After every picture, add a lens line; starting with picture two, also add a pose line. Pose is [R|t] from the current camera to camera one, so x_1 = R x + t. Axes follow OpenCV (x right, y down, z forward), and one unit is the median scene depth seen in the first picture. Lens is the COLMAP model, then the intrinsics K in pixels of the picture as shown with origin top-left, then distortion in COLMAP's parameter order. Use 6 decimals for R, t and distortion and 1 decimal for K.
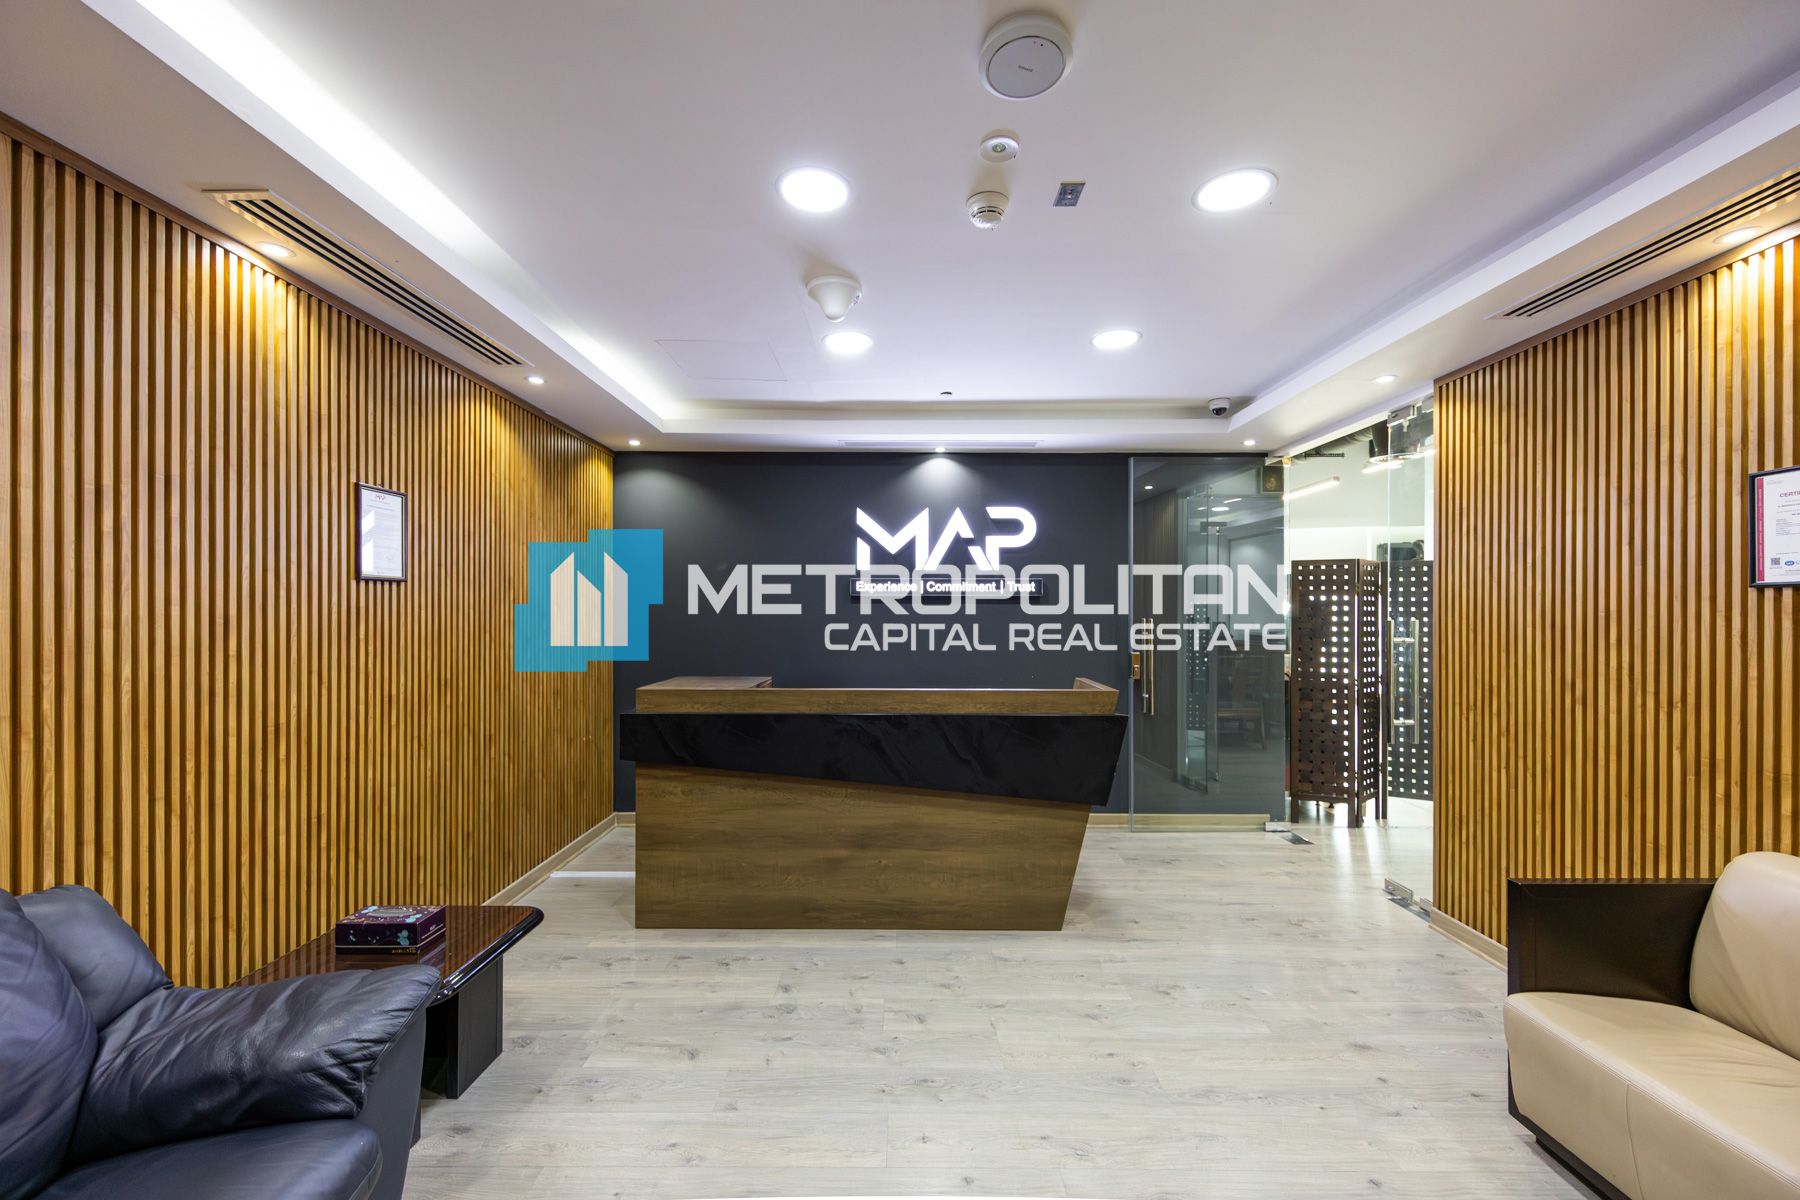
lens RADIAL K [[715.3, 0, 900.0], [0, 715.3, 600.0], [0, 0, 1]] dist [-0.001679, -0.000073]
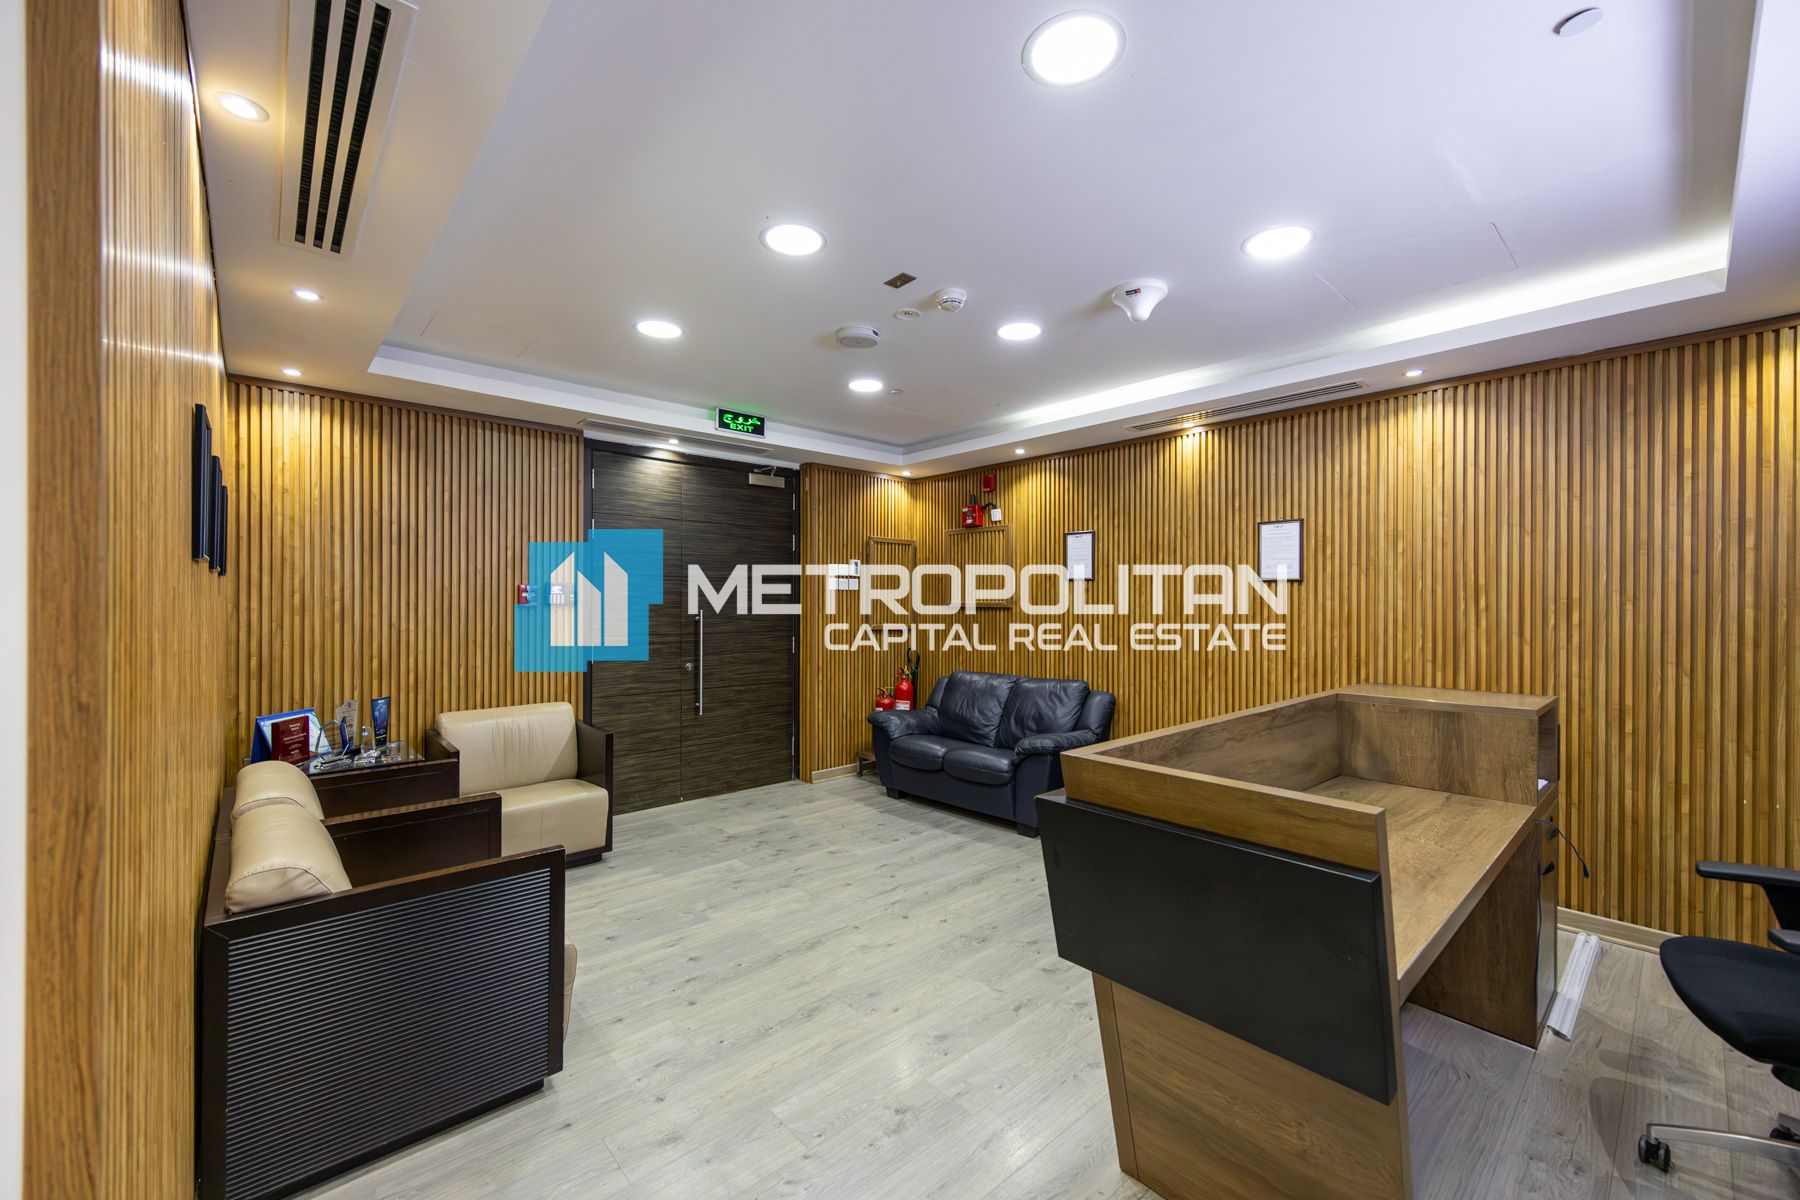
lens RADIAL K [[715.3, 0, 900.0], [0, 715.3, 600.0], [0, 0, 1]] dist [-0.001679, -0.000073]
pose [[-0.740792, -0.001407, -0.671733, 0.888262], [-0.004028, 0.999989, 0.002347, 0.013049], [0.671722, 0.004444, -0.740790, 1.573970]]
